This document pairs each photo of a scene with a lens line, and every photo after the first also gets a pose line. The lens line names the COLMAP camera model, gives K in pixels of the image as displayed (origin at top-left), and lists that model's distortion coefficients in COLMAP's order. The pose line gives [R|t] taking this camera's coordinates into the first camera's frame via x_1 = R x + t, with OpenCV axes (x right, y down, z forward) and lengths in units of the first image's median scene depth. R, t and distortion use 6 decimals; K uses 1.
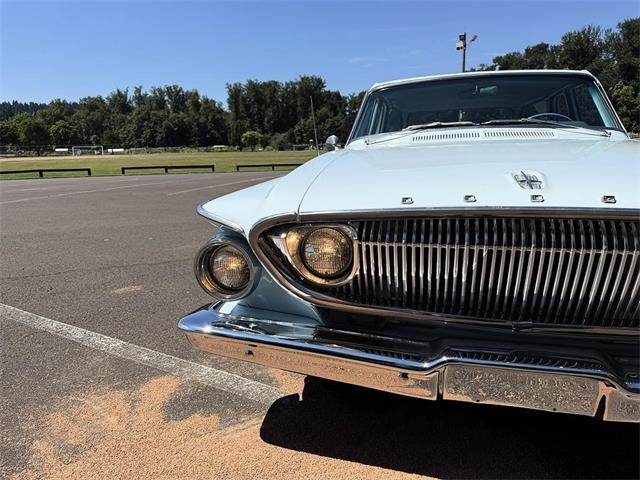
lens RADIAL K [[466.3, 0, 311.6], [0, 466.3, 230.5], [0, 0, 1]] dist [0.092139, -0.159739]
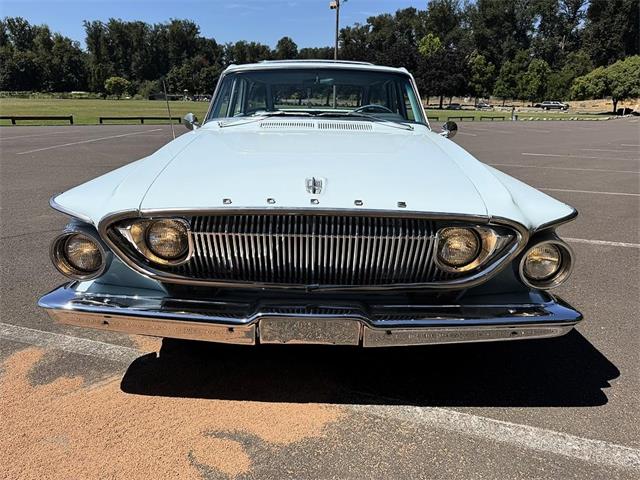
lens RADIAL K [[470.1, 0, 321.8], [0, 470.1, 233.0], [0, 0, 1]] dist [-0.000836, -0.005336]
pose [[0.962975, -0.031695, 0.267721, 0.084566], [0.005300, 0.995099, 0.098743, -0.082821], [-0.269538, -0.093668, 0.958423, -0.276869]]
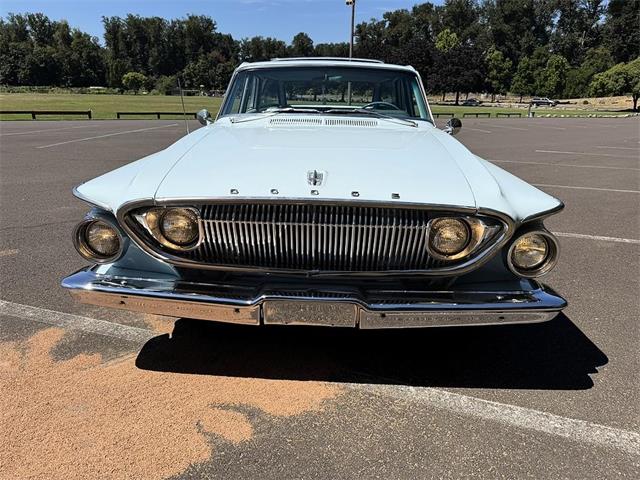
lens RADIAL K [[470.1, 0, 321.8], [0, 470.1, 233.0], [0, 0, 1]] dist [-0.000836, -0.005336]
pose [[0.970656, -0.022474, 0.239421, 0.095302], [-0.003326, 0.994274, 0.106813, -0.072723], [-0.240450, -0.104475, 0.965023, -0.367813]]
